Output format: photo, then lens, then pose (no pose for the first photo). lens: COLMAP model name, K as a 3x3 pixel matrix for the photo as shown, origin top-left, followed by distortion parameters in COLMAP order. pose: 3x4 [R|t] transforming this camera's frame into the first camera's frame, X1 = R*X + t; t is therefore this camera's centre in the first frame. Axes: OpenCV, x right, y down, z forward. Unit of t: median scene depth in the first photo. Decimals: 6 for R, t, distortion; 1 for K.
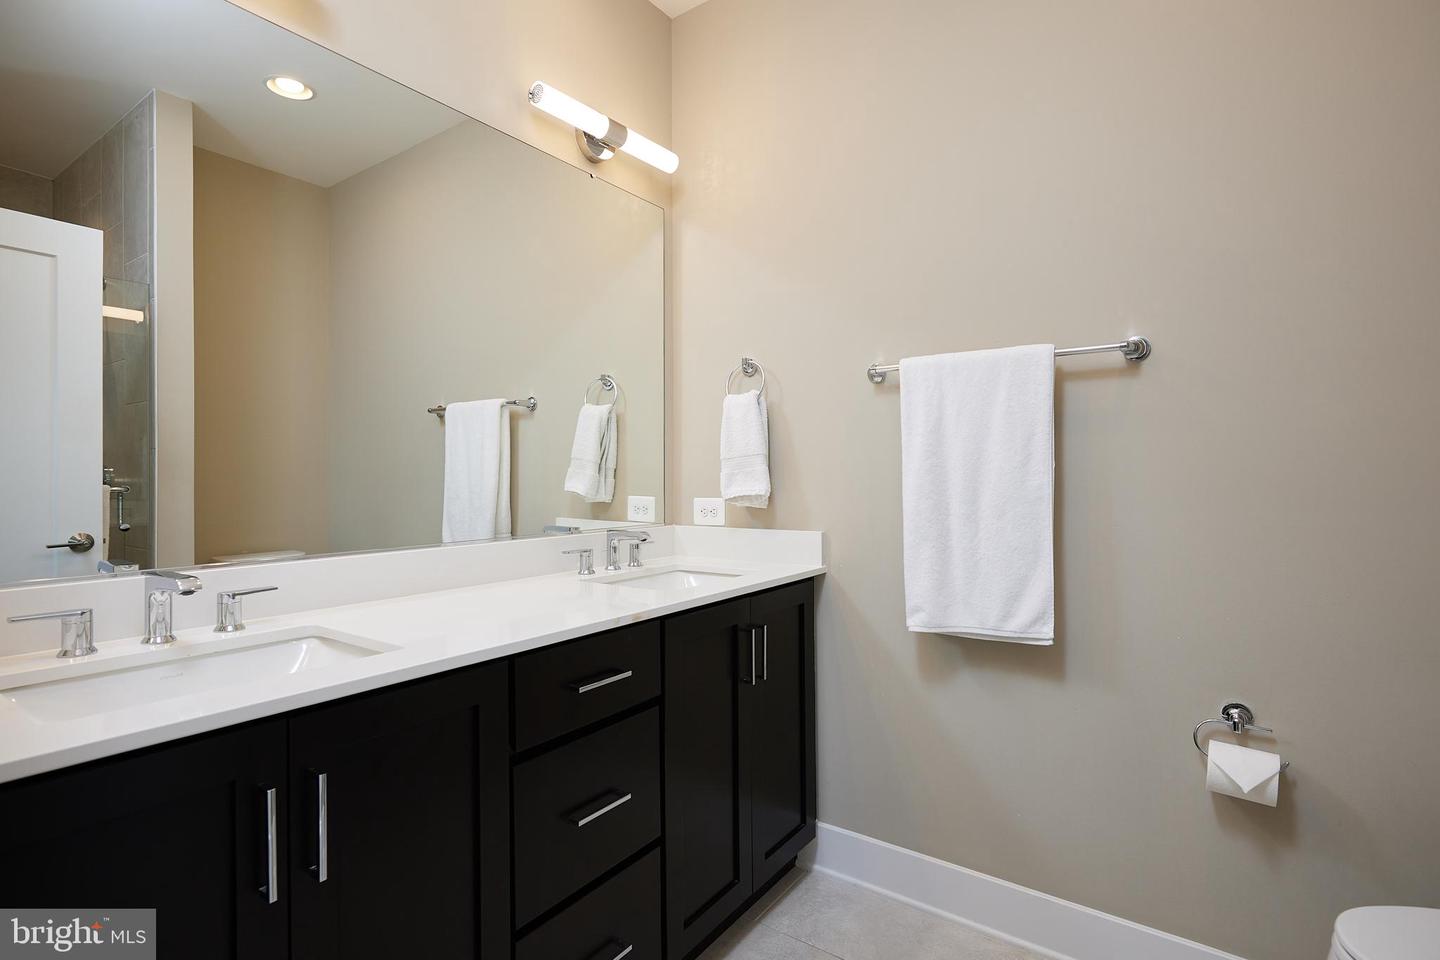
lens RADIAL K [[708.9, 0, 718.0], [0, 708.9, 474.8], [0, 0, 1]] dist [0.000969, -0.000133]
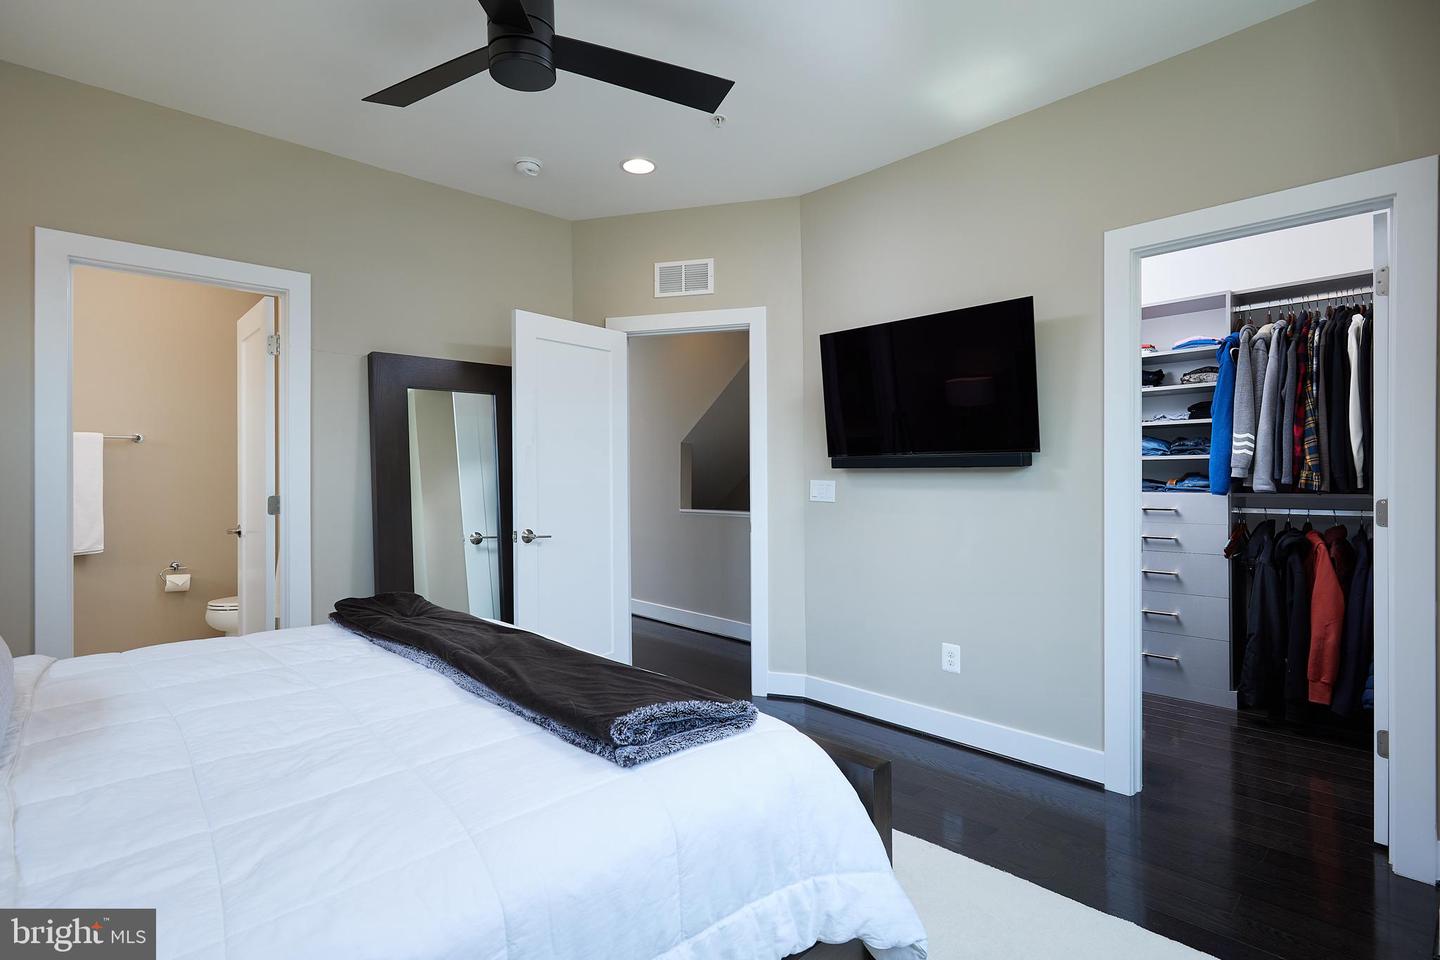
lens RADIAL K [[708.9, 0, 717.8], [0, 708.9, 478.3], [0, 0, 1]] dist [0.000969, -0.000133]
pose [[0.183210, 0.001477, 0.983073, -1.764945], [-0.001688, 0.999998, -0.001187, -0.026073], [-0.983072, -0.001442, 0.183212, -1.769801]]
